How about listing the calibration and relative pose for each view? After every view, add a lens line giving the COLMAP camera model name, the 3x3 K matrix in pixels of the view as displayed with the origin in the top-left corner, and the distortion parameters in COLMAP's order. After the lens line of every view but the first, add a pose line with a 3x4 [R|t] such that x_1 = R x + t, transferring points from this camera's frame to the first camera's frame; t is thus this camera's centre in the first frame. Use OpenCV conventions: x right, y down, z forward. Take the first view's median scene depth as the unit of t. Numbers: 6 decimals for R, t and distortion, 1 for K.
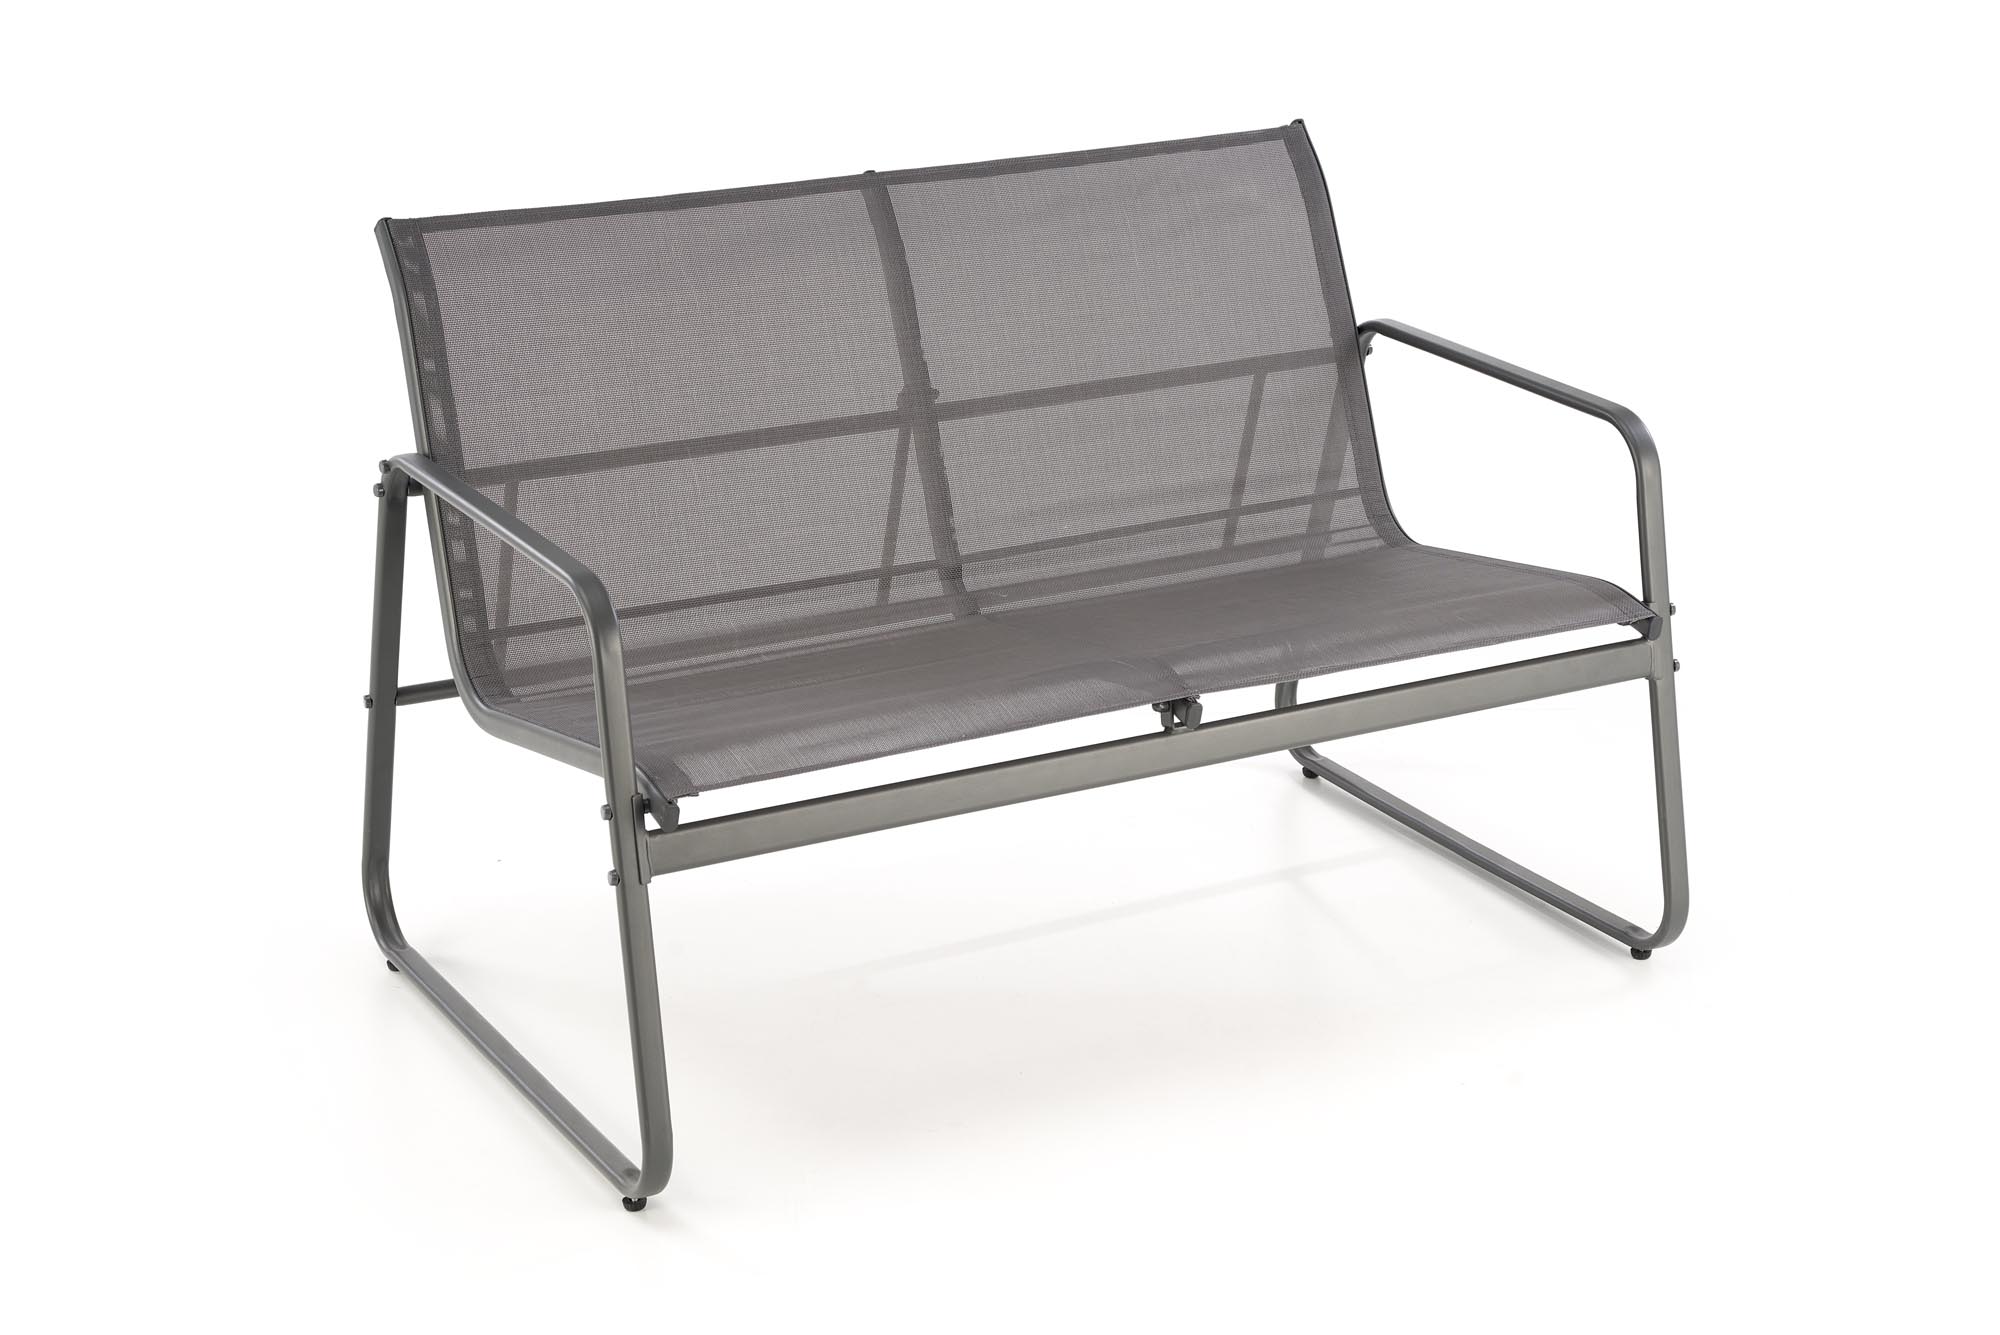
lens RADIAL K [[3853.0, 0, 1000.0], [0, 3853.0, 667.5], [0, 0, 1]] dist [-0.236968, -0.032504]
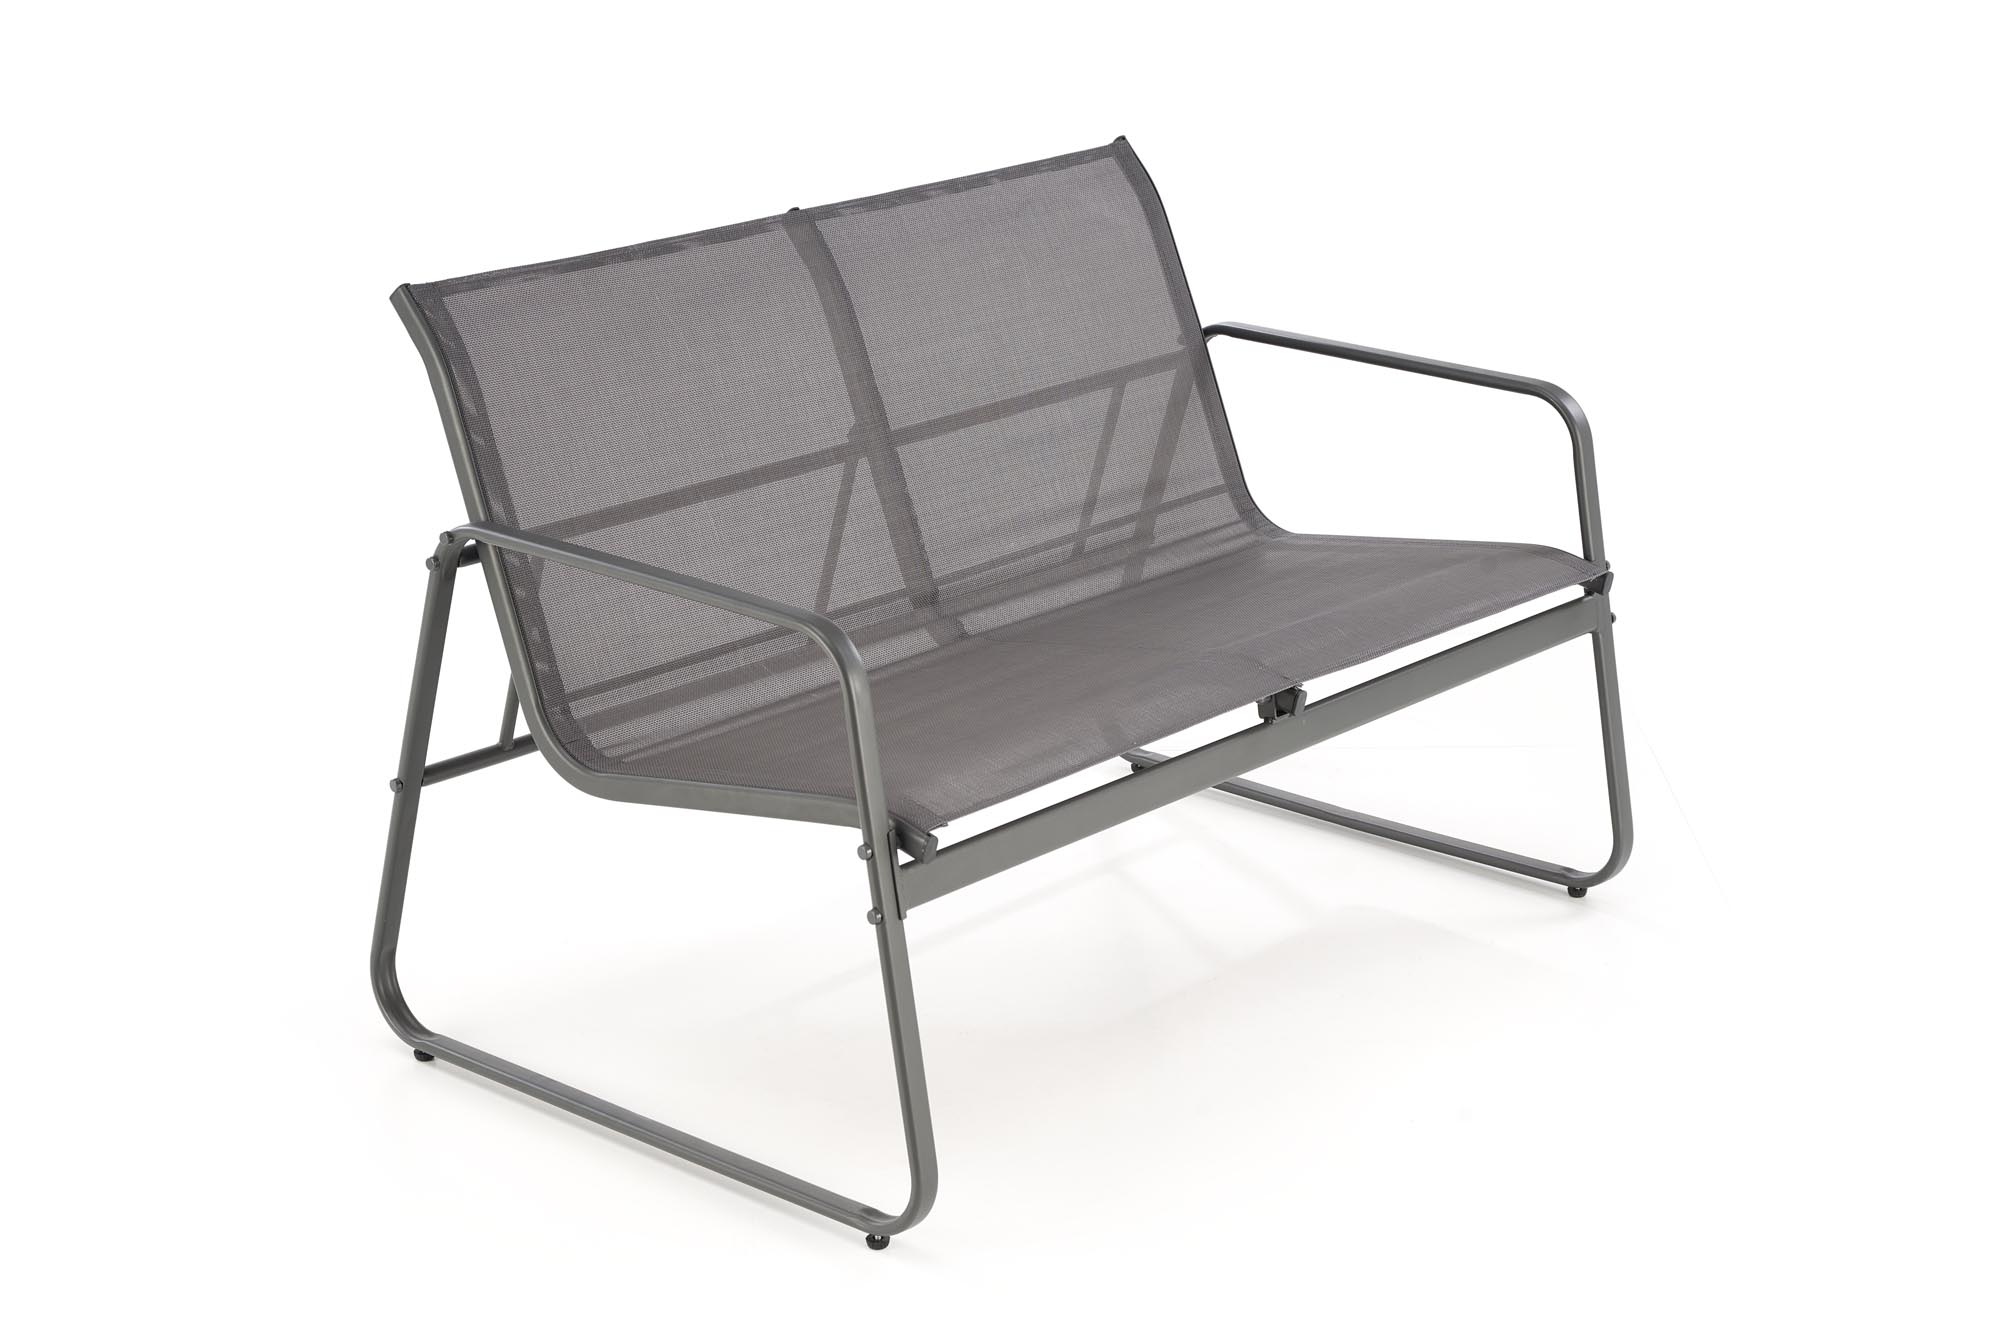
lens RADIAL K [[3853.0, 0, 1000.0], [0, 3853.0, 667.5], [0, 0, 1]] dist [-0.236968, -0.032504]
pose [[0.947491, -0.098642, 0.304190, -0.310575], [0.102366, 0.994740, 0.003721, -0.008385], [-0.302957, 0.027613, 0.952604, 0.029848]]
